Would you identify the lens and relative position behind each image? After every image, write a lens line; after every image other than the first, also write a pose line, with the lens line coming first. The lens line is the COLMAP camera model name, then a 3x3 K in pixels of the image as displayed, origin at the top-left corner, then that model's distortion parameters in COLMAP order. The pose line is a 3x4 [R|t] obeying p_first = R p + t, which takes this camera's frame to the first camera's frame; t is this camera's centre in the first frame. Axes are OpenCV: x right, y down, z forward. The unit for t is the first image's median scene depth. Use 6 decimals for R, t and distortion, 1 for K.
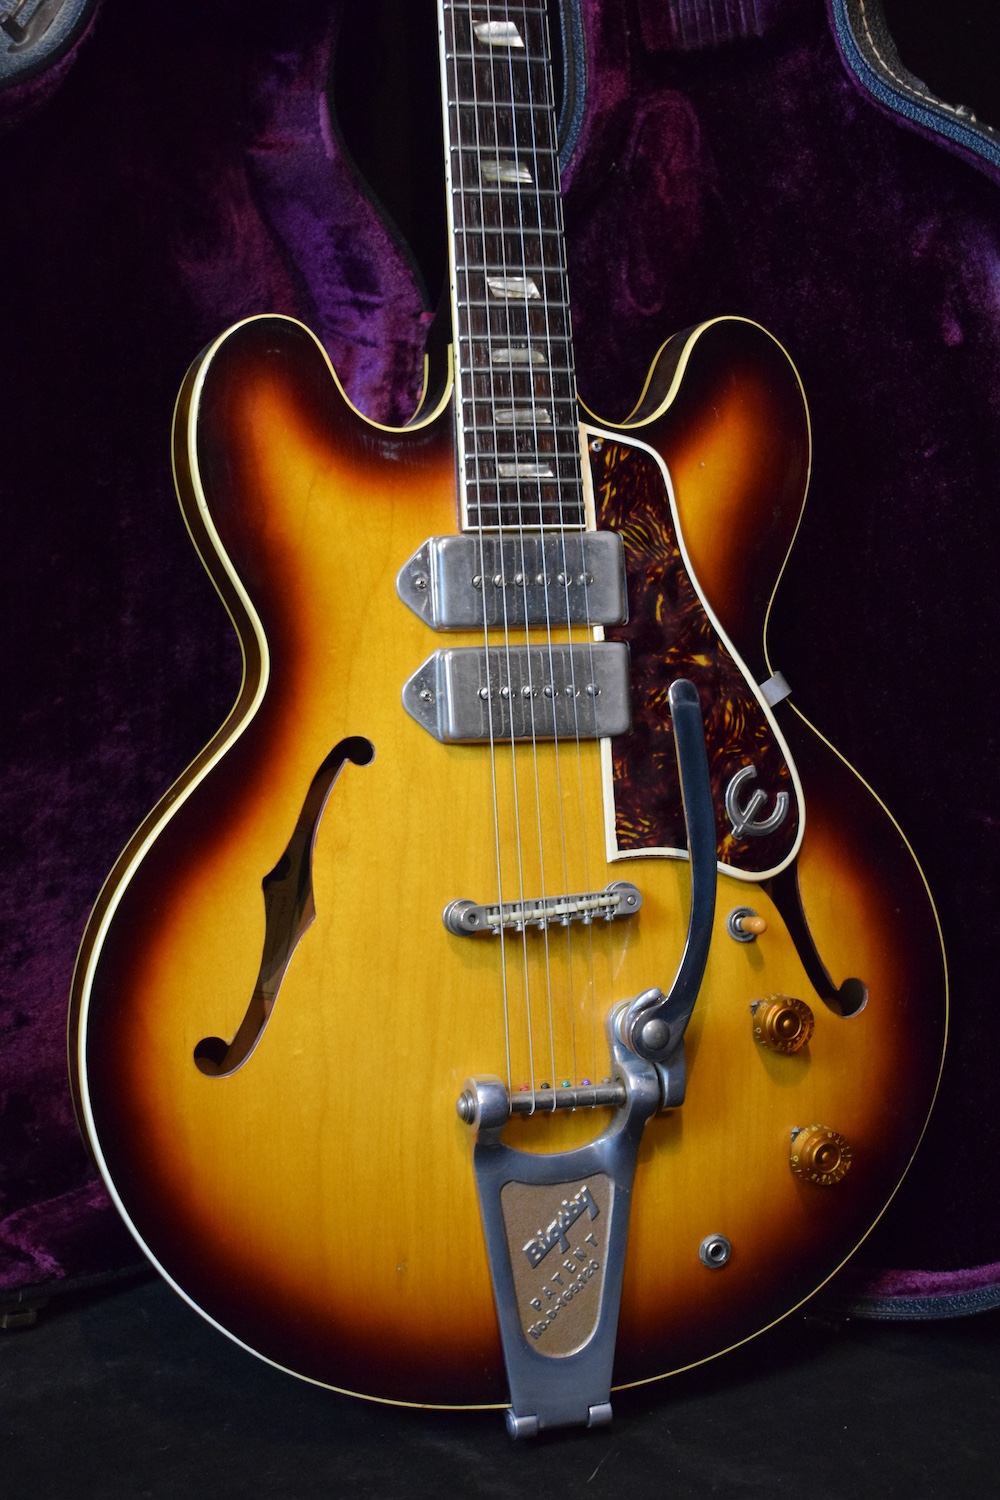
lens RADIAL K [[2592.6, 0, 486.3], [0, 2592.6, 751.3], [0, 0, 1]] dist [0.001701, 0.000000]
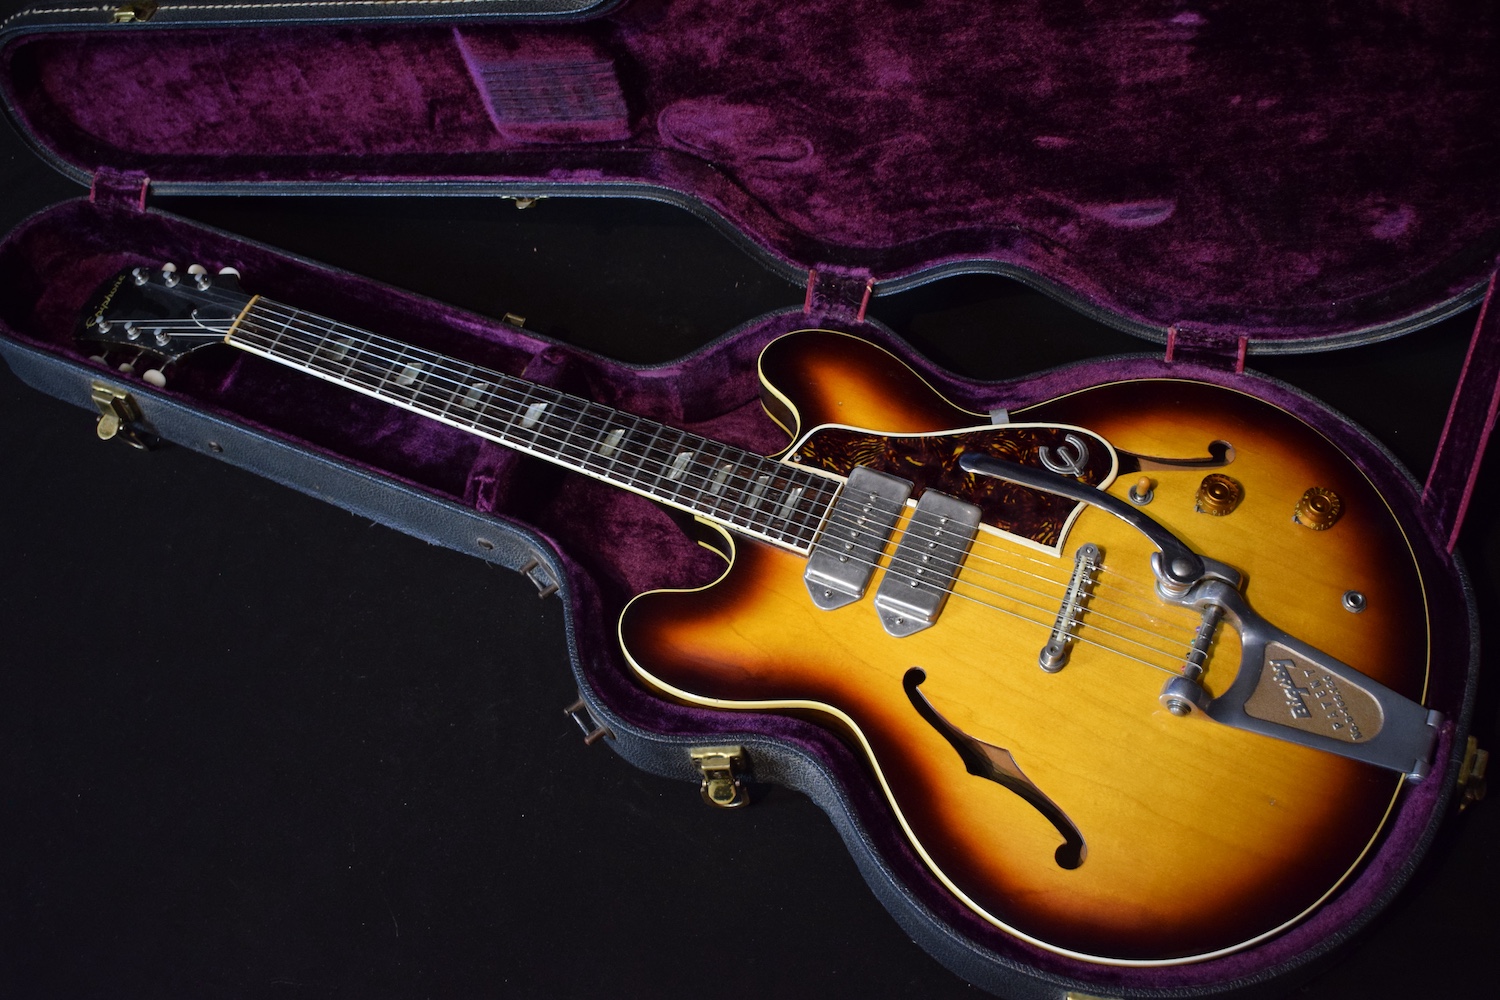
lens RADIAL K [[1778.5, 0, 756.2], [0, 1778.5, 498.5], [0, 0, 1]] dist [-0.048942, 0.000000]
pose [[0.416160, -0.902017, 0.114789, -0.106419], [0.887442, 0.375402, -0.267433, 0.144121], [0.198137, 0.213164, 0.956715, 0.019055]]
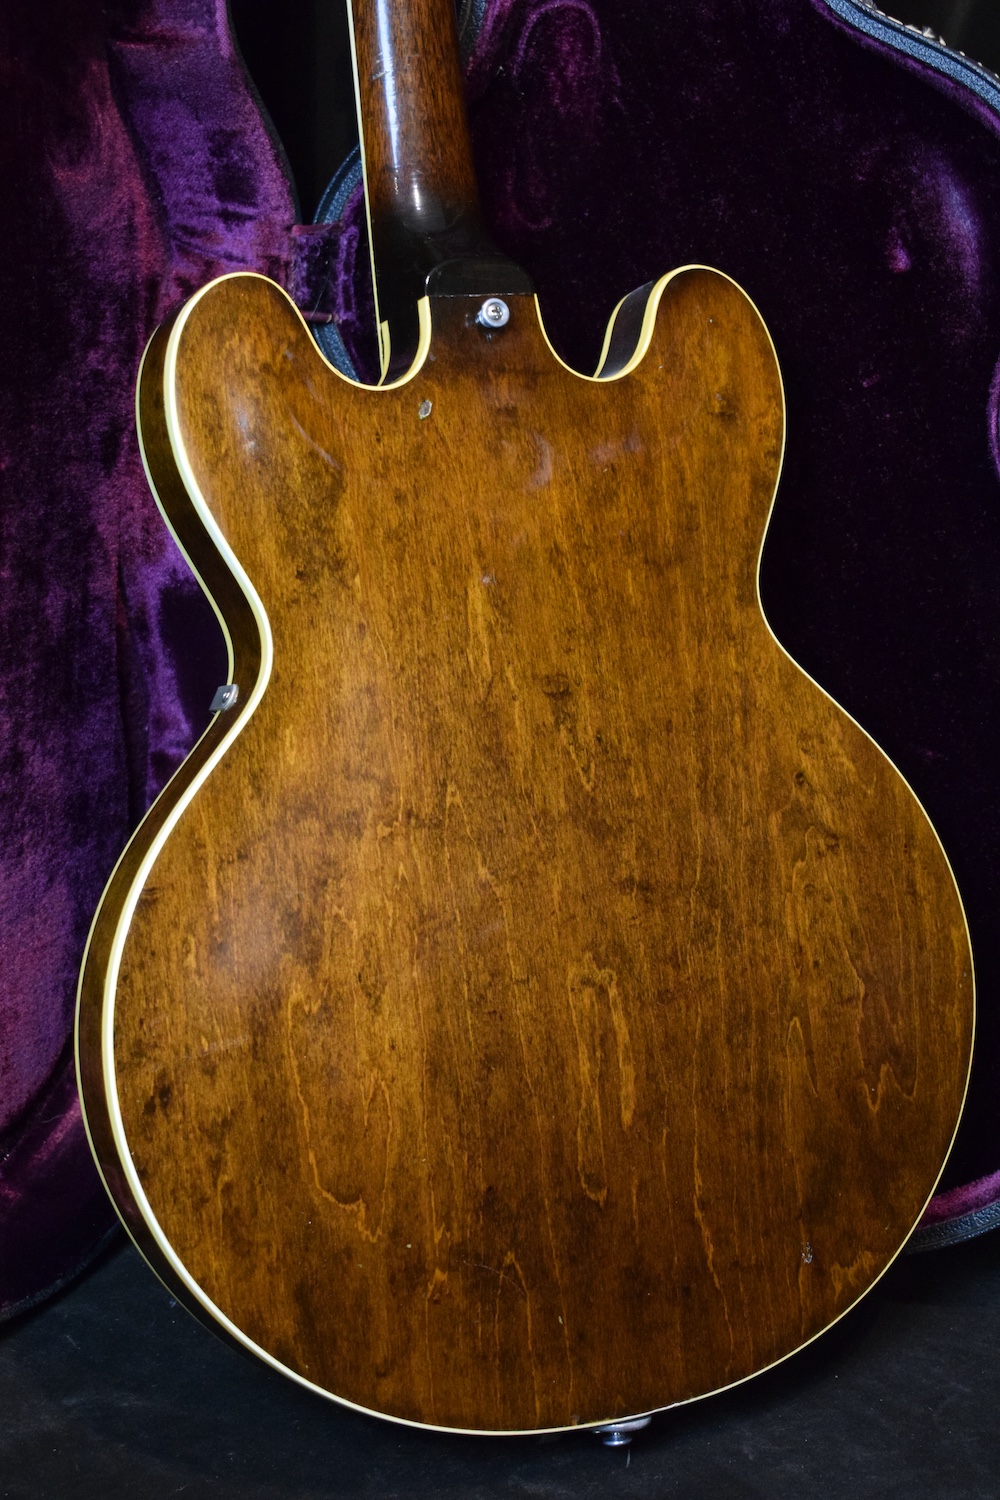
lens RADIAL K [[2729.2, 0, 475.9], [0, 2729.2, 749.6], [0, 0, 1]] dist [0.012549, 0.000000]
pose [[0.953257, -0.049491, 0.298079, -0.298131], [0.033211, 0.997679, 0.059439, -0.045459], [-0.300329, -0.046762, 0.952689, 0.061696]]
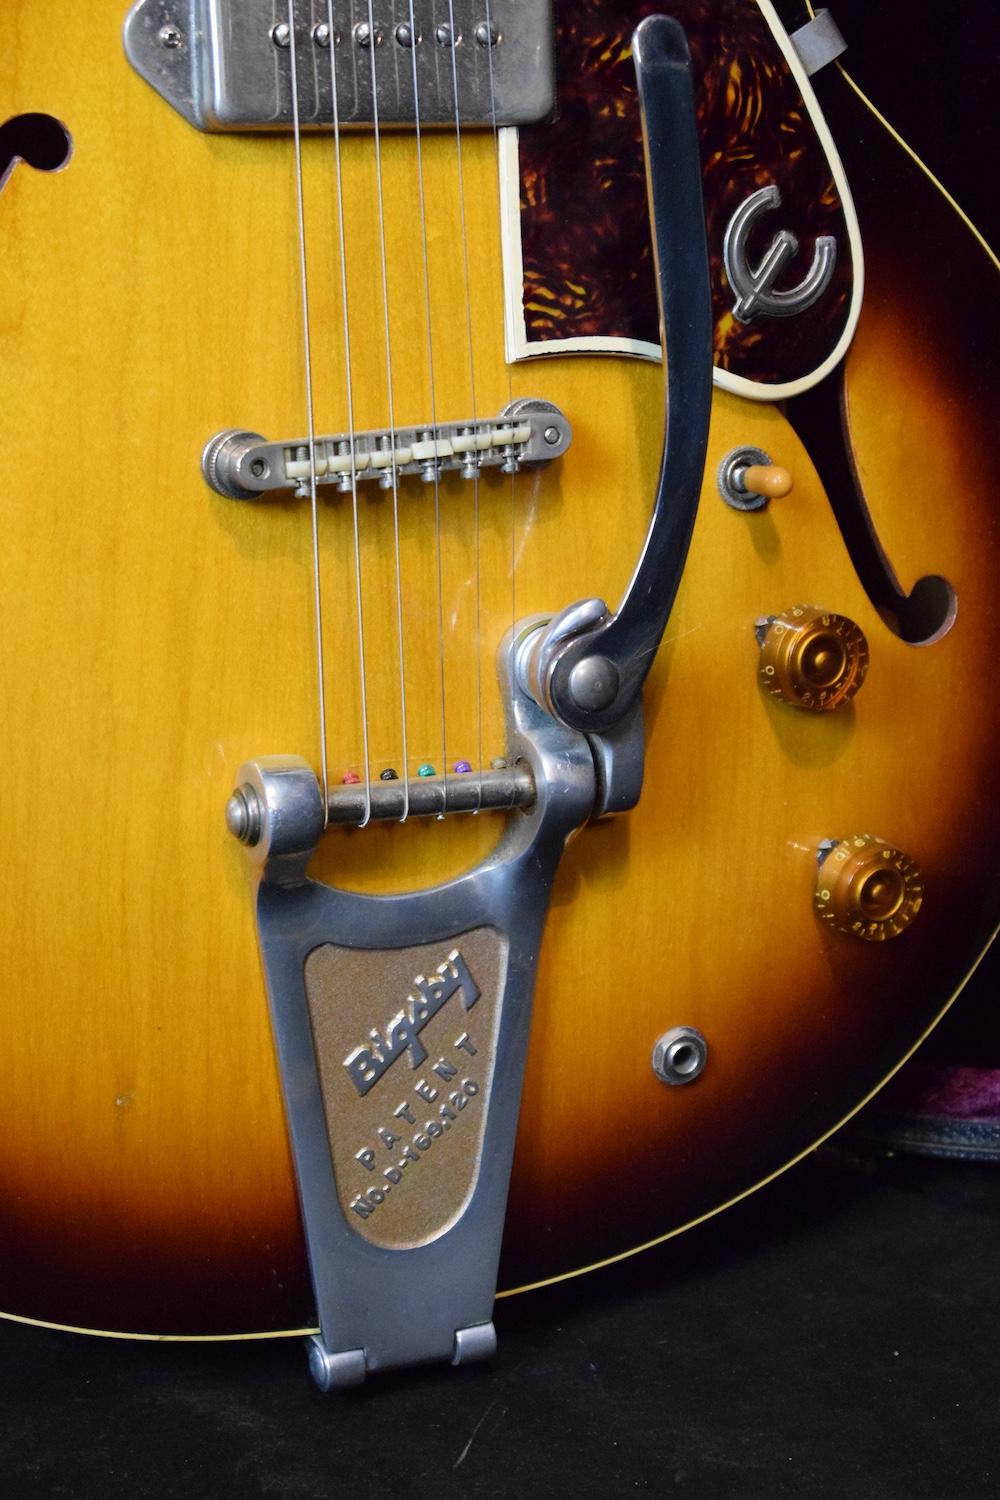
lens RADIAL K [[3421.7, 0, 486.9], [0, 3421.7, 758.7], [0, 0, 1]] dist [0.063464, 0.000000]
pose [[0.996736, 0.004343, 0.080615, -0.014474], [-0.017622, 0.986178, 0.164750, 0.006694], [-0.078786, -0.165633, 0.983035, 0.286008]]
